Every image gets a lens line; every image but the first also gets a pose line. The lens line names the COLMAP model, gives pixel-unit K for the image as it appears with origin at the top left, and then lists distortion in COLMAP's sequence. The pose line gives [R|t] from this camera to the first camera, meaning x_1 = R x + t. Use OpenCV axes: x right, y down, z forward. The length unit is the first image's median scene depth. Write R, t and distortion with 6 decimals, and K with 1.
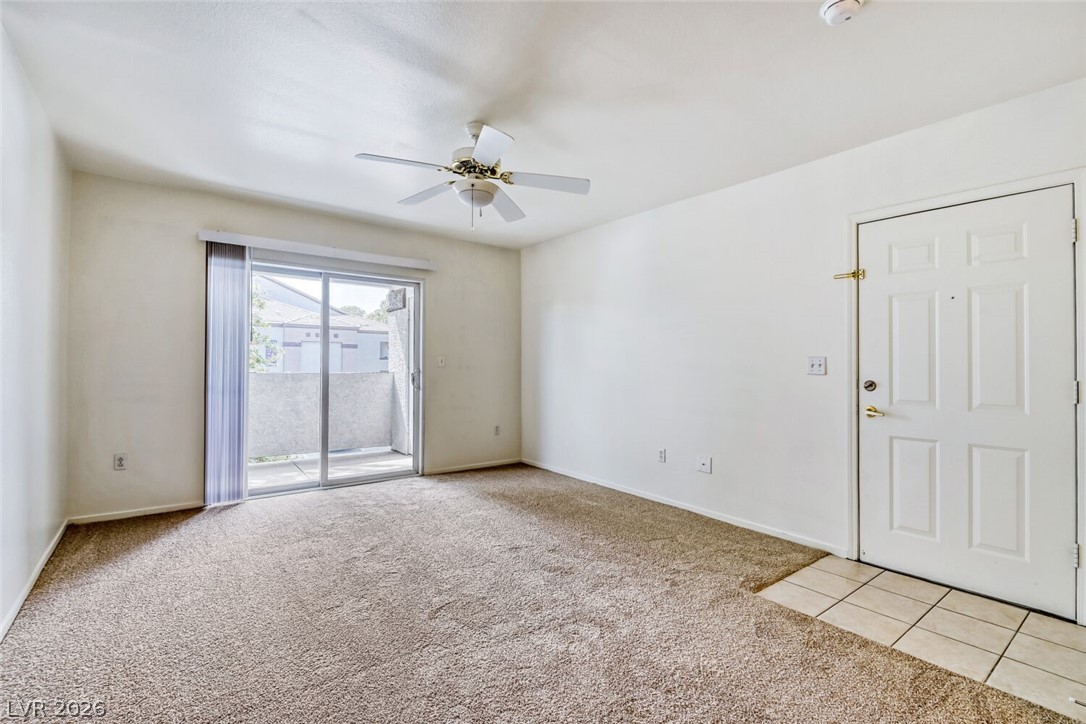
lens RADIAL K [[493.7, 0, 523.3], [0, 493.7, 353.8], [0, 0, 1]] dist [0.018512, -0.010555]
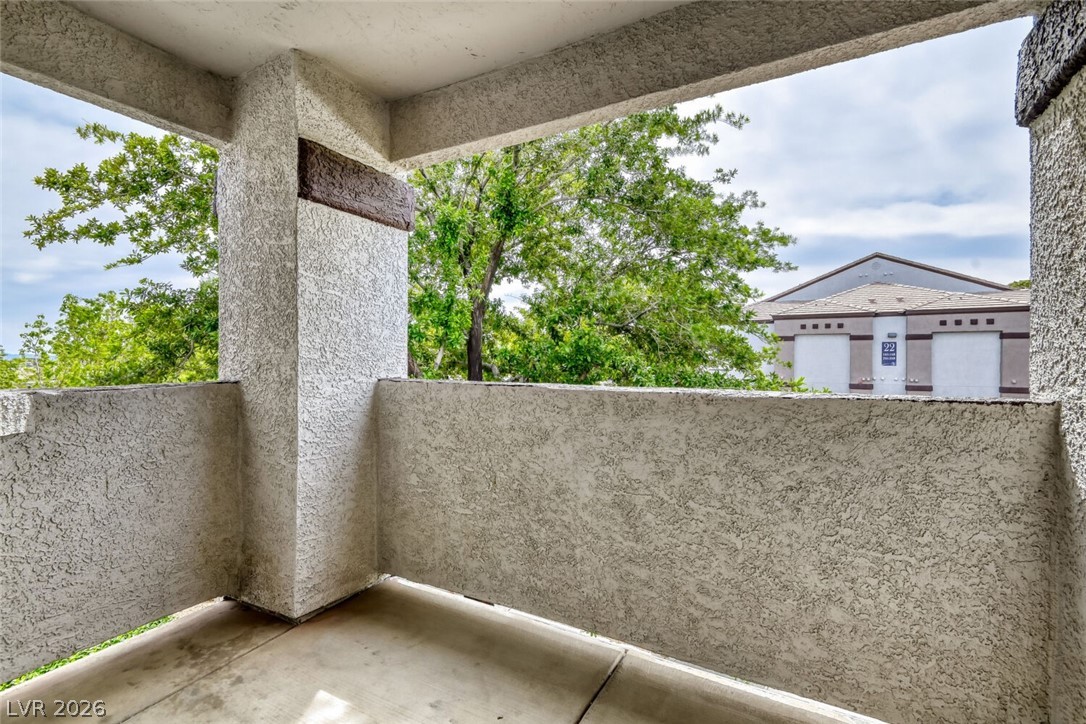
lens RADIAL K [[493.7, 0, 546.6], [0, 493.7, 371.8], [0, 0, 1]] dist [0.018512, -0.010555]
pose [[0.444975, 0.013763, -0.895437, -0.240476], [0.020140, 0.999475, 0.025371, 0.022122], [0.895317, -0.029324, 0.444464, 0.990238]]
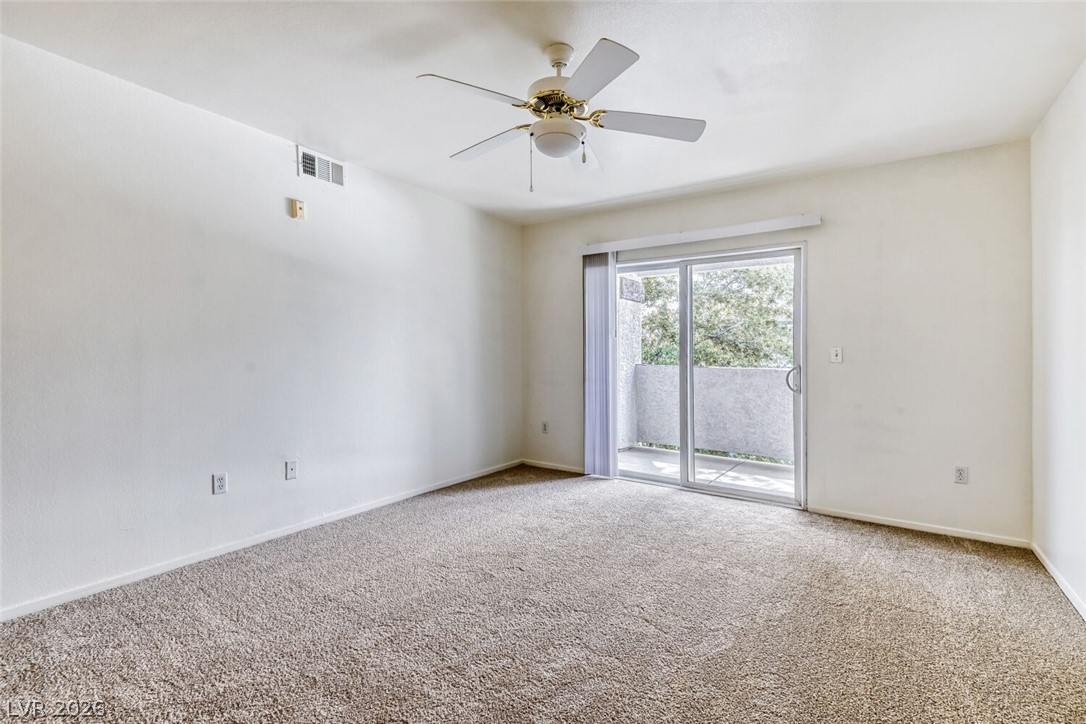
lens RADIAL K [[493.7, 0, 535.3], [0, 493.7, 359.0], [0, 0, 1]] dist [0.018512, -0.010555]
pose [[0.332960, 0.001148, -0.942940, 0.354391], [0.012505, 0.999906, 0.005633, 0.013016], [0.942858, -0.013667, 0.332915, 0.380714]]
